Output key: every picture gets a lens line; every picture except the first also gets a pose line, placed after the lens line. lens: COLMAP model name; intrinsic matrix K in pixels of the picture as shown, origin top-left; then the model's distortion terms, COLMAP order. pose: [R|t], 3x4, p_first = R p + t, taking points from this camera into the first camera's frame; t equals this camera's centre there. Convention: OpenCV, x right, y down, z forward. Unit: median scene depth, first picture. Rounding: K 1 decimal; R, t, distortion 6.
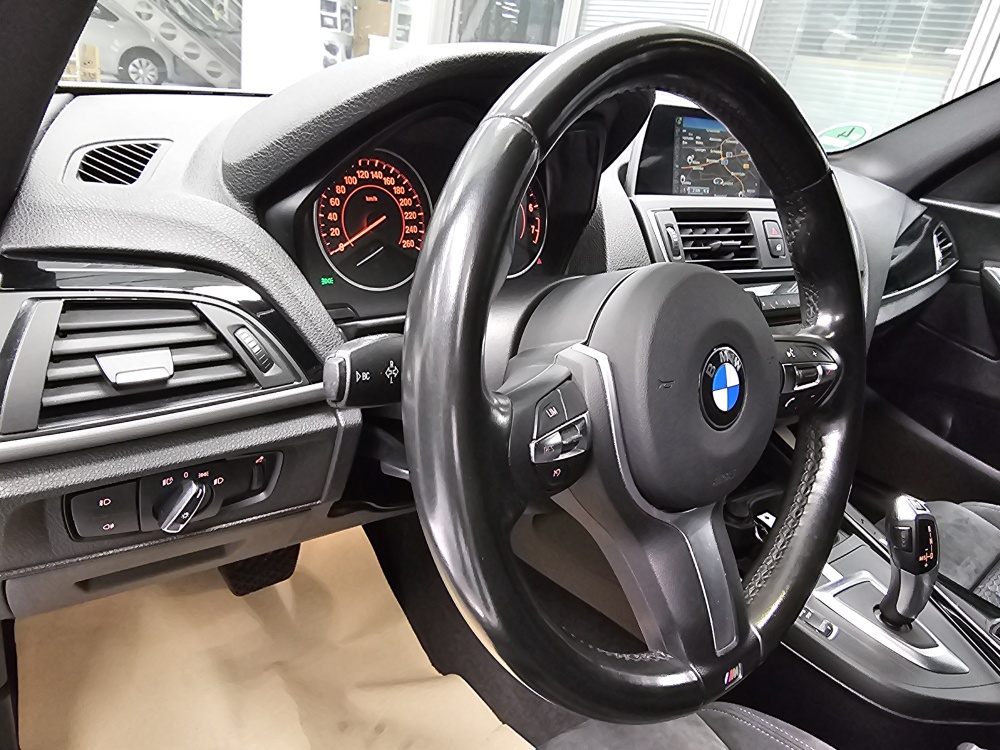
lens RADIAL K [[689.3, 0, 478.6], [0, 689.3, 376.4], [0, 0, 1]] dist [-0.000240, 0.002068]
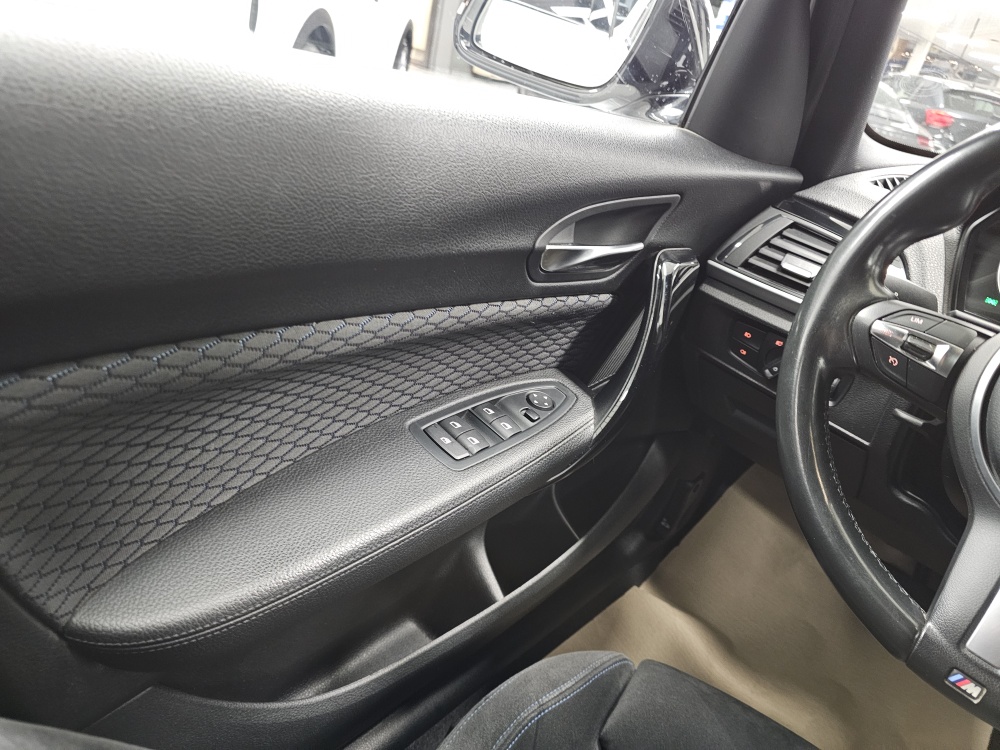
lens RADIAL K [[685.1, 0, 505.3], [0, 685.1, 368.2], [0, 0, 1]] dist [0.060195, -0.069775]
pose [[0.180781, 0.353732, -0.917710, 0.617314], [-0.566034, 0.800487, 0.197044, 0.155886], [0.804315, 0.483834, 0.344937, -0.042534]]
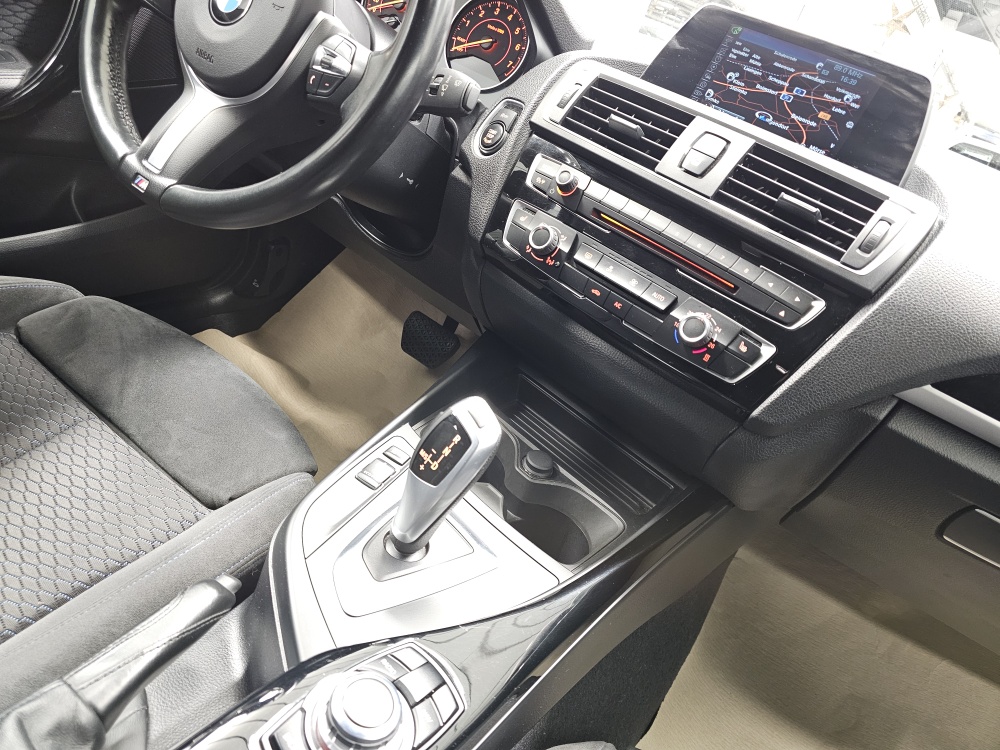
lens RADIAL K [[678.9, 0, 511.2], [0, 678.9, 360.5], [0, 0, 1]] dist [0.070263, -0.059375]
pose [[0.337253, 0.421671, -0.841697, 1.262399], [-0.632240, 0.763896, 0.129367, 0.023019], [0.697519, 0.488525, 0.524223, 0.611908]]
